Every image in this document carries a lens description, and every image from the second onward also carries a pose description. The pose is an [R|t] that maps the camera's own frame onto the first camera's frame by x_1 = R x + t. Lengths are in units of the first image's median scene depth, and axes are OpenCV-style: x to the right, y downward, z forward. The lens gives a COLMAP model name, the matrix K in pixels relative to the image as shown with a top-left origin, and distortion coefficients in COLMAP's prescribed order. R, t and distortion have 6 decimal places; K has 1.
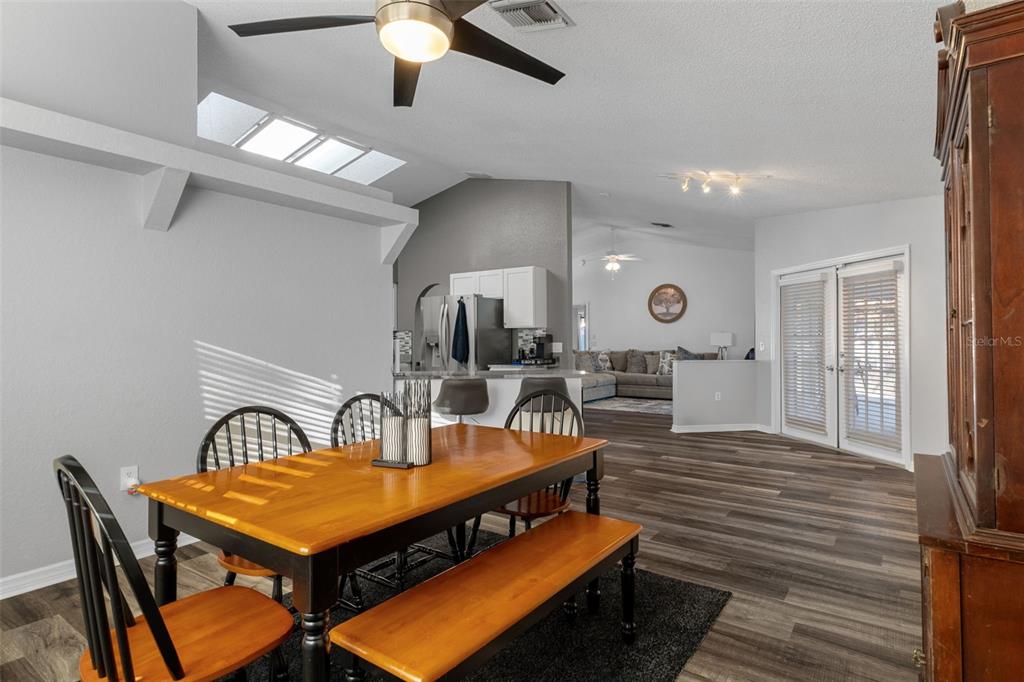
lens RADIAL K [[566.9, 0, 512.0], [0, 566.9, 341.0], [0, 0, 1]] dist [-0.001935, -0.000869]
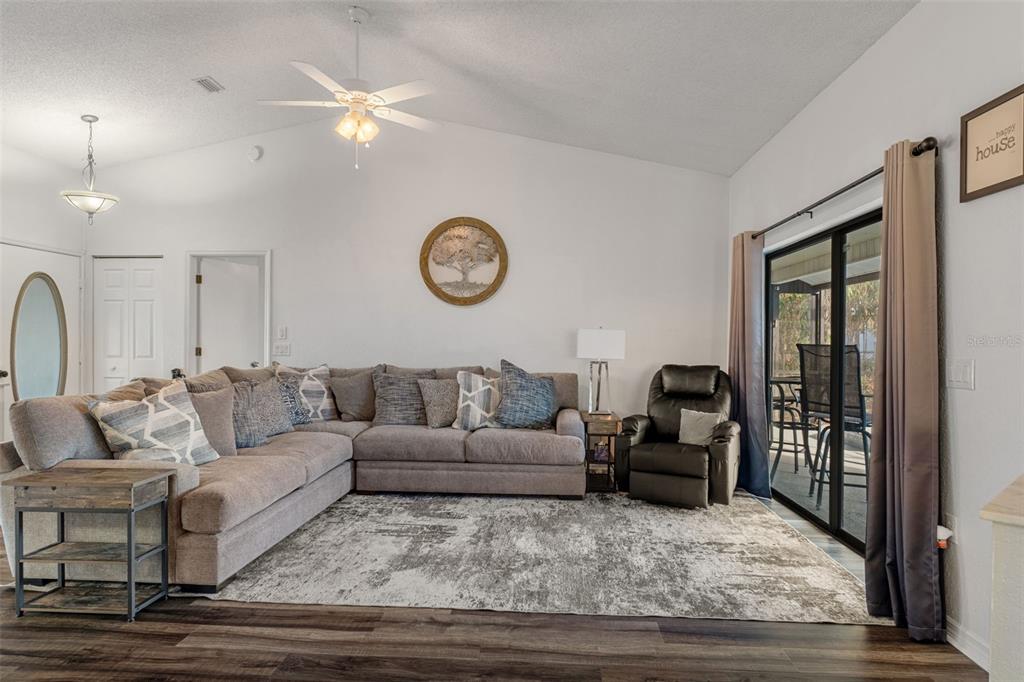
lens RADIAL K [[566.9, 0, 512.0], [0, 566.9, 341.0], [0, 0, 1]] dist [-0.001935, -0.000869]
pose [[0.847899, 0.004444, 0.530139, 0.070797], [-0.008938, 0.999943, 0.005913, -0.006849], [-0.530082, -0.009752, 0.847890, 0.608873]]
